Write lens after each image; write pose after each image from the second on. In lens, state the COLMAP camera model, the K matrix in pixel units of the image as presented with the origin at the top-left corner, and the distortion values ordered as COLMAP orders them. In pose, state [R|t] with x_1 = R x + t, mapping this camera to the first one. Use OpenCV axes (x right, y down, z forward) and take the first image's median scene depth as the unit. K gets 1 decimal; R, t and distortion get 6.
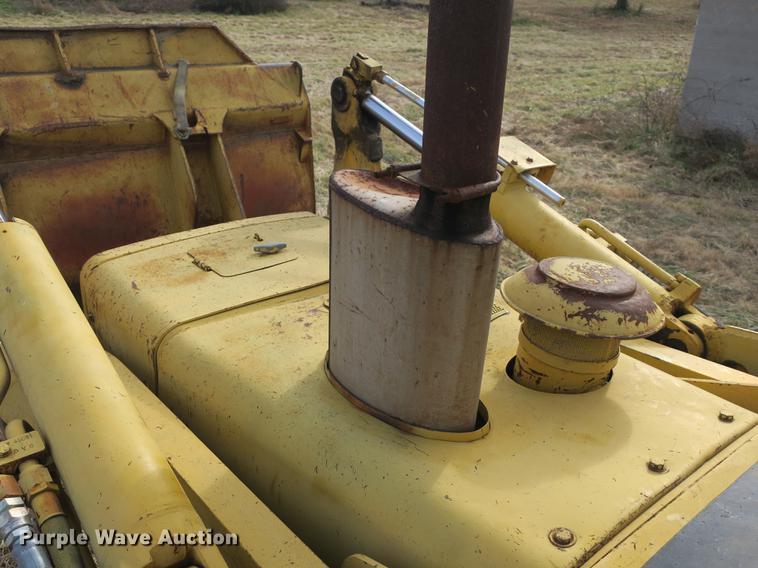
lens RADIAL K [[670.3, 0, 381.9], [0, 670.3, 283.4], [0, 0, 1]] dist [-0.007789, -0.003819]
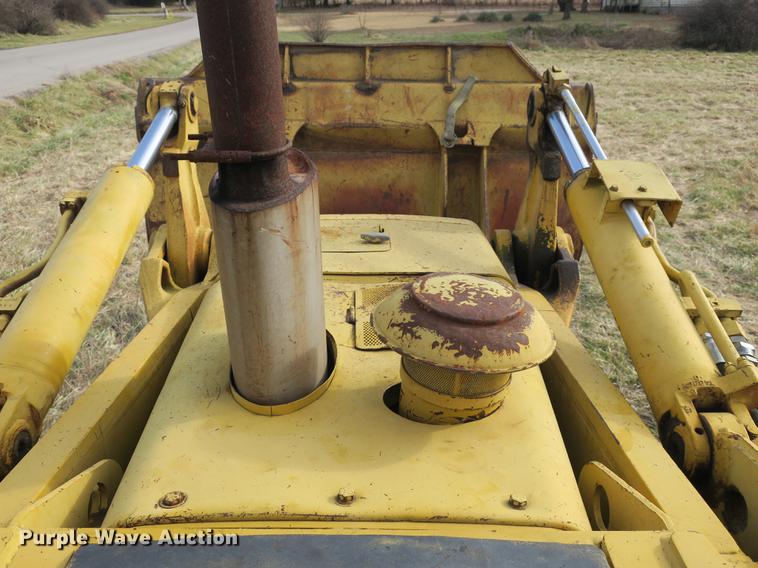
lens RADIAL K [[670.3, 0, 381.9], [0, 670.3, 283.4], [0, 0, 1]] dist [-0.007789, -0.003819]
pose [[0.774882, 0.210822, -0.595913, 0.311237], [-0.240666, 0.970136, 0.030271, -0.011455], [0.584498, 0.119960, 0.802478, 0.103492]]
